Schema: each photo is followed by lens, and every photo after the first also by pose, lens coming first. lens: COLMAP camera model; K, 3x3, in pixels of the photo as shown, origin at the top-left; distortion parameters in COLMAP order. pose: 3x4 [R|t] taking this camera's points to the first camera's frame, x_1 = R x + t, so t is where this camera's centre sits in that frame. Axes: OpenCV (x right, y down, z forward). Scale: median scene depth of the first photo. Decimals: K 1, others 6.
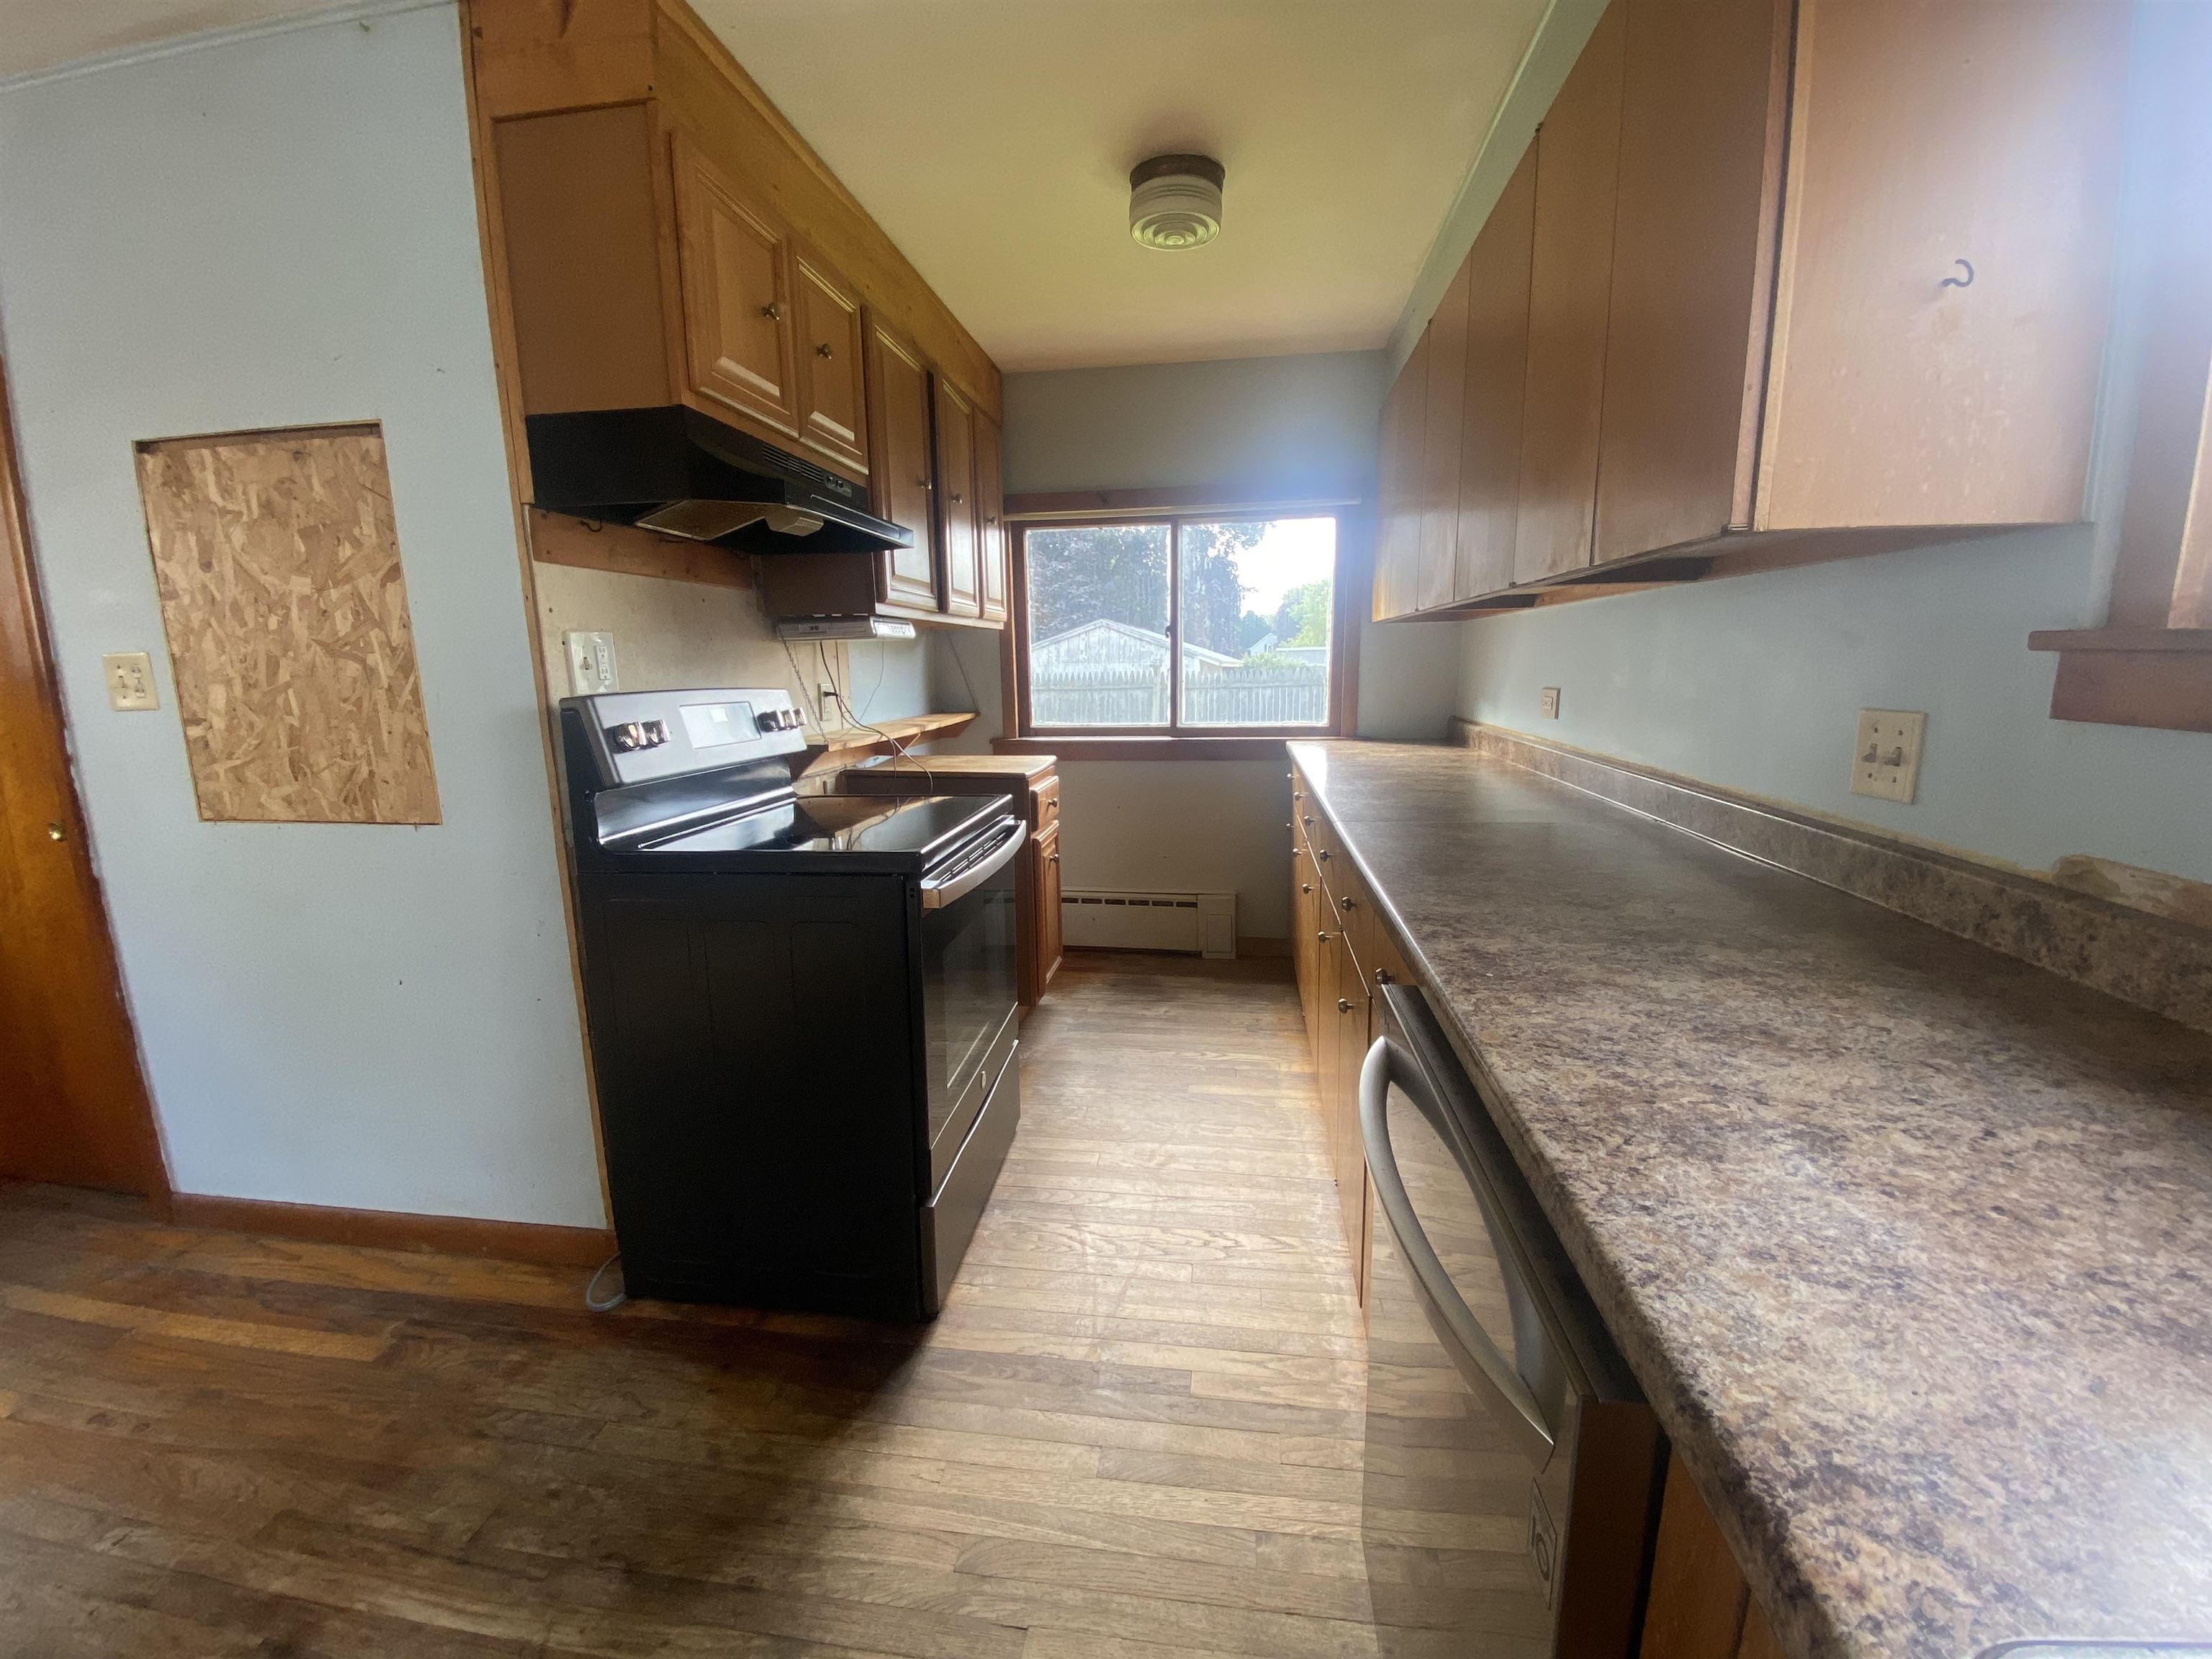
lens RADIAL K [[885.8, 0, 1100.2], [0, 885.8, 829.5], [0, 0, 1]] dist [0.010080, -0.016488]
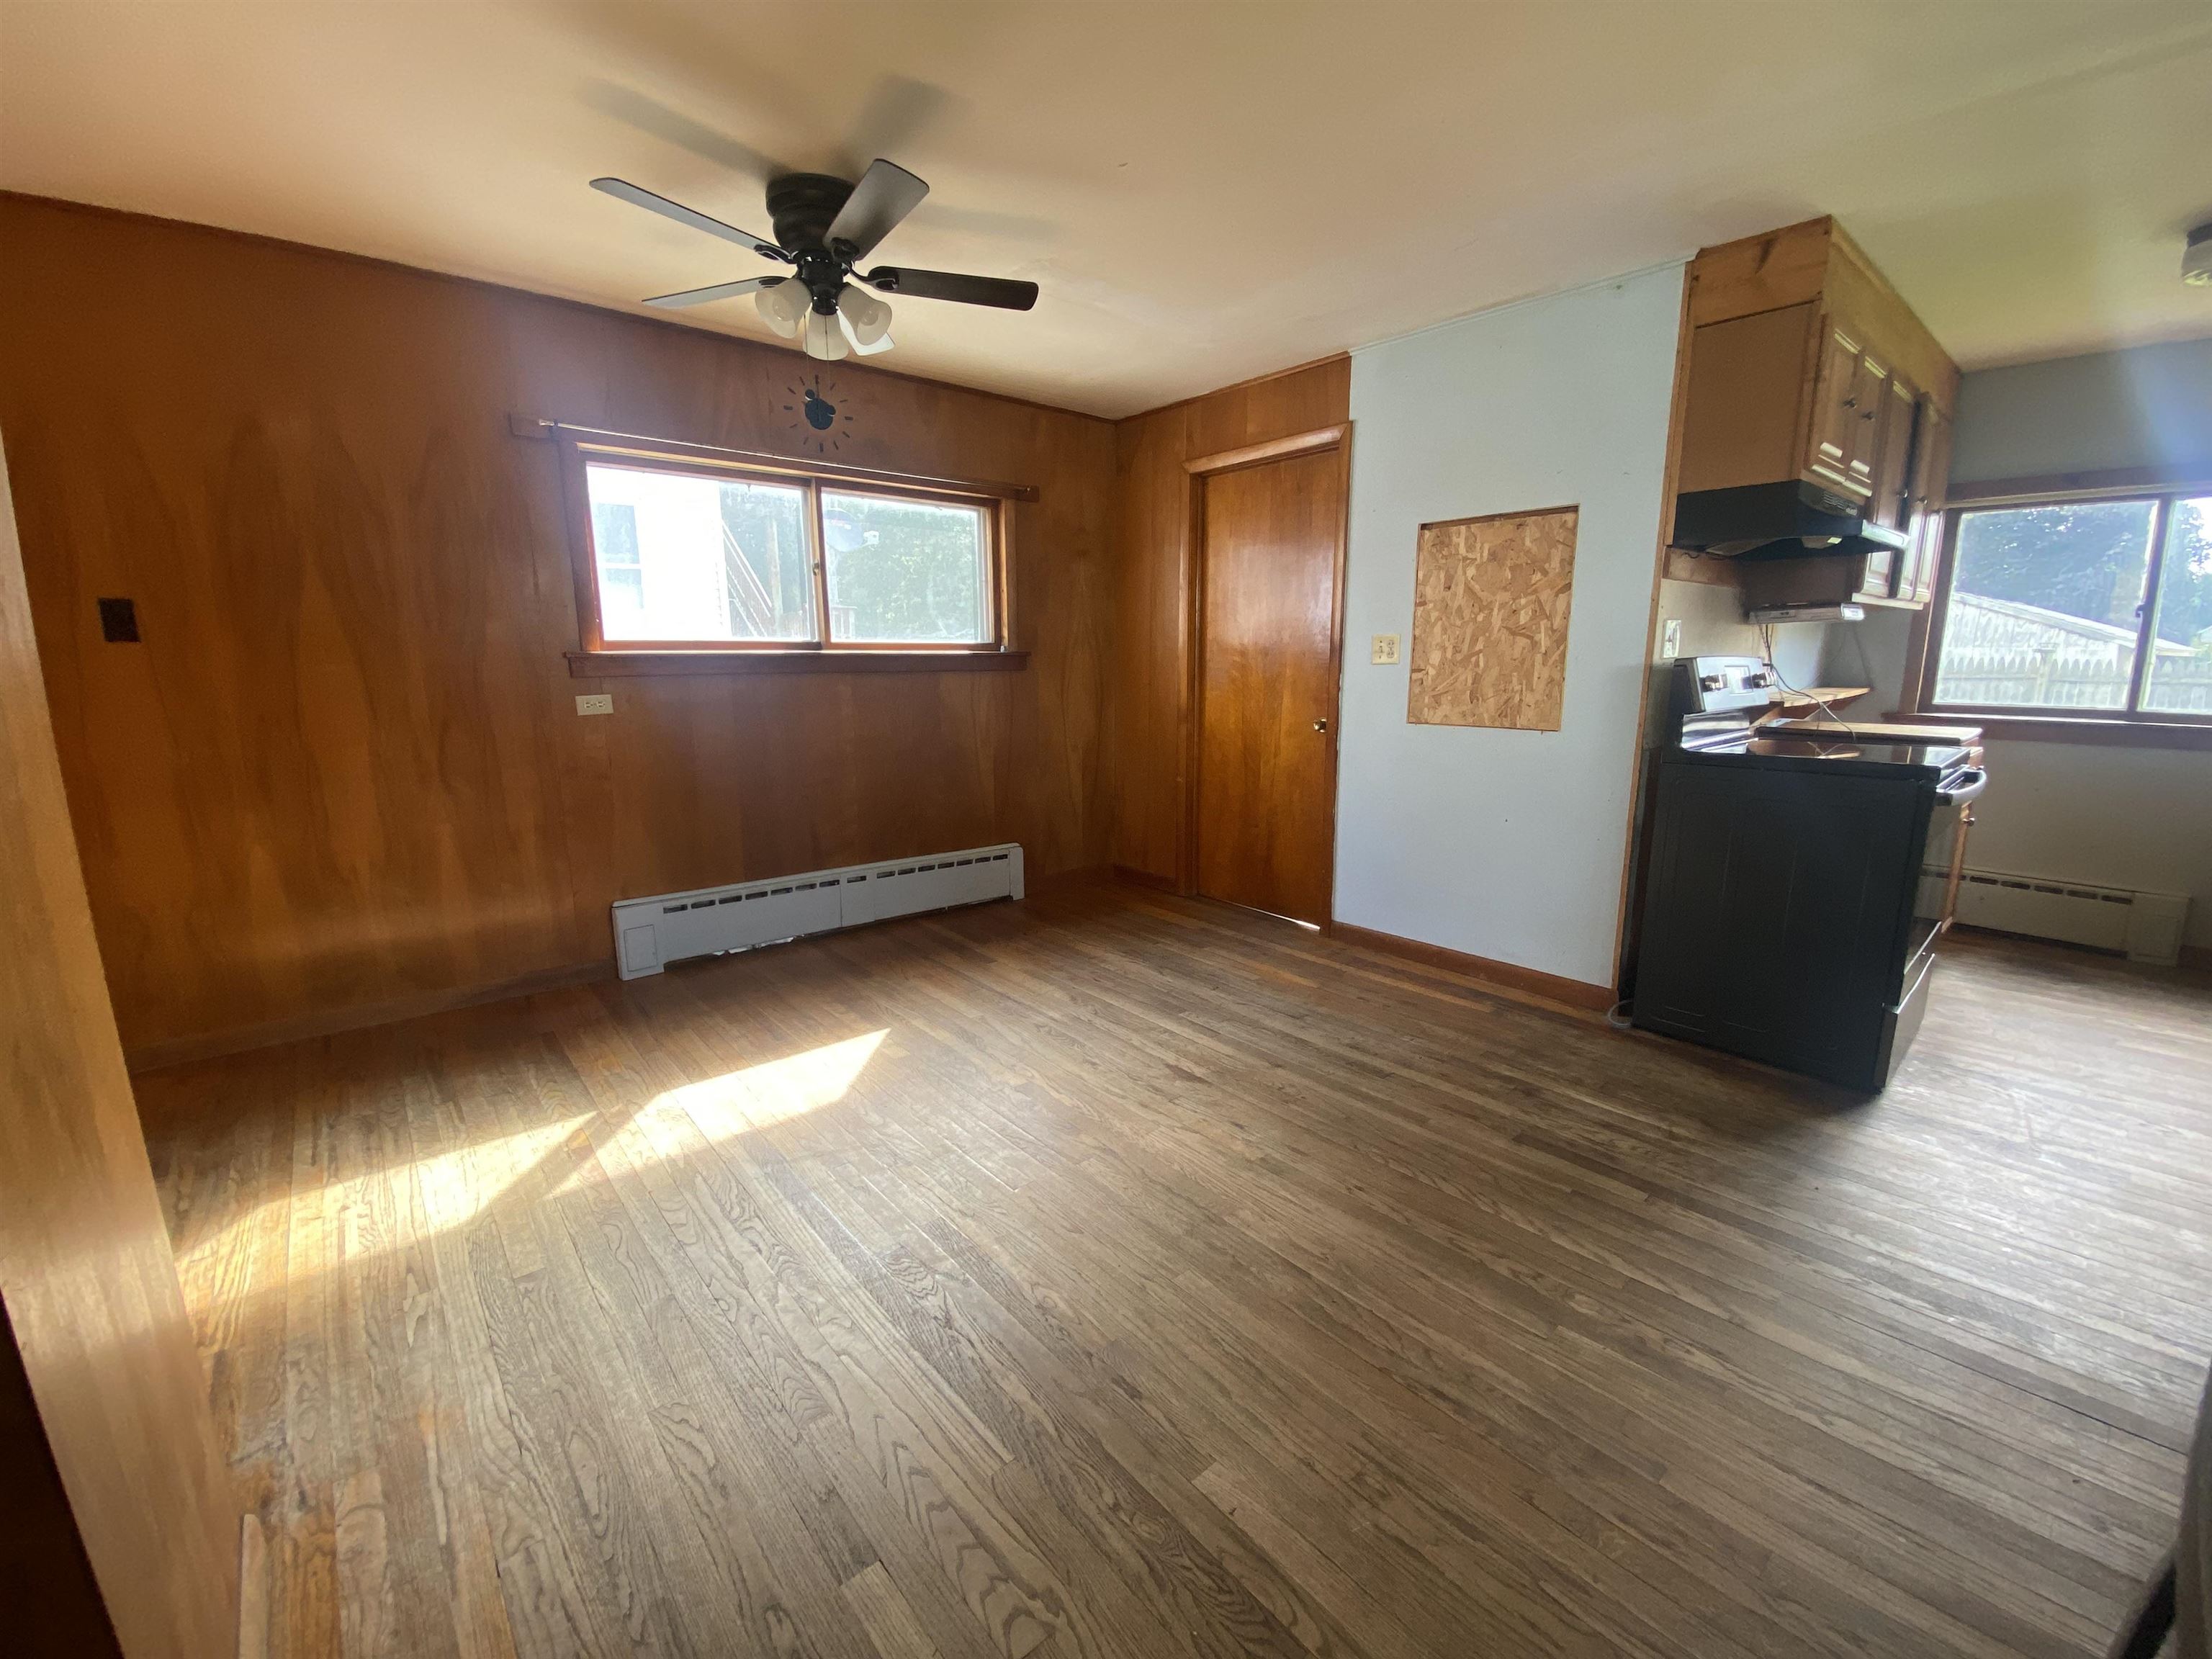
lens RADIAL K [[885.8, 0, 1100.2], [0, 885.8, 829.5], [0, 0, 1]] dist [0.010080, -0.016488]
pose [[0.743075, 0.133975, -0.655660, -0.246222], [-0.123071, 0.990403, 0.062896, 0.193376], [0.657794, 0.033956, 0.752432, -0.938229]]
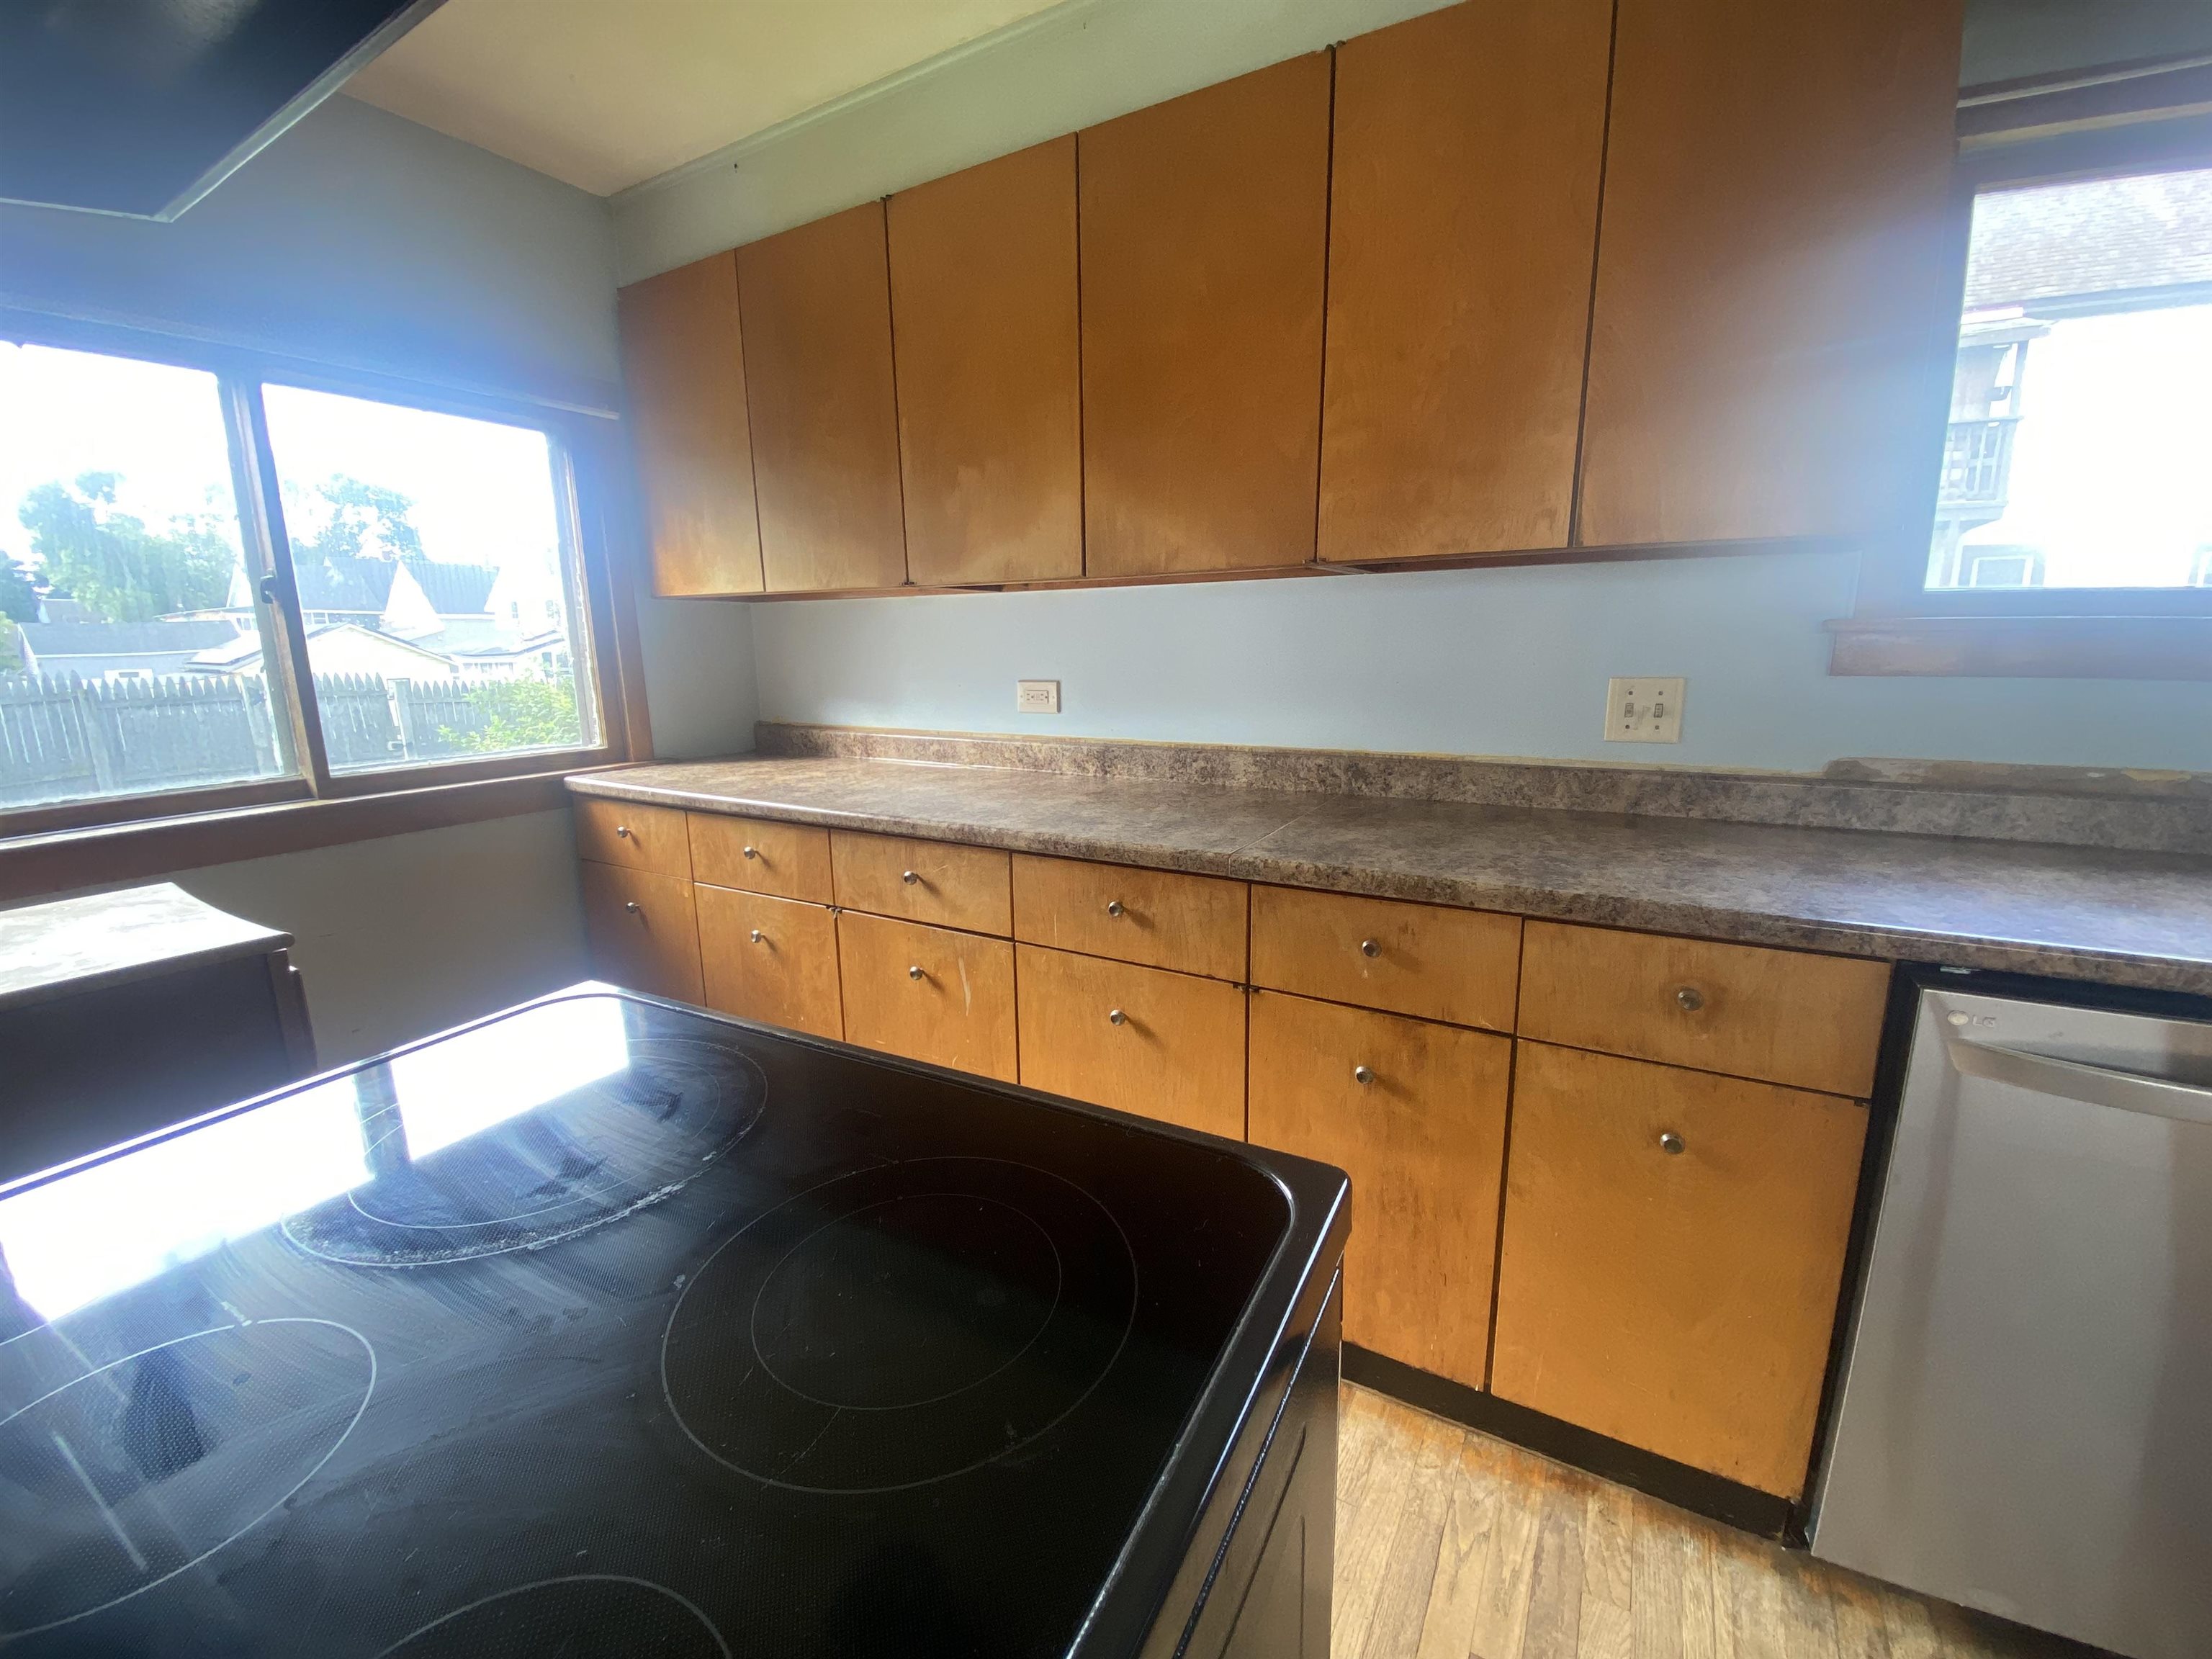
lens RADIAL K [[902.4, 0, 1113.2], [0, 902.4, 828.5], [0, 0, 1]] dist [0.020108, -0.020656]
pose [[0.361373, -0.180689, 0.914746, -0.500153], [0.177407, 0.976447, 0.122792, -0.153906], [-0.915389, 0.117908, 0.384917, 0.850611]]
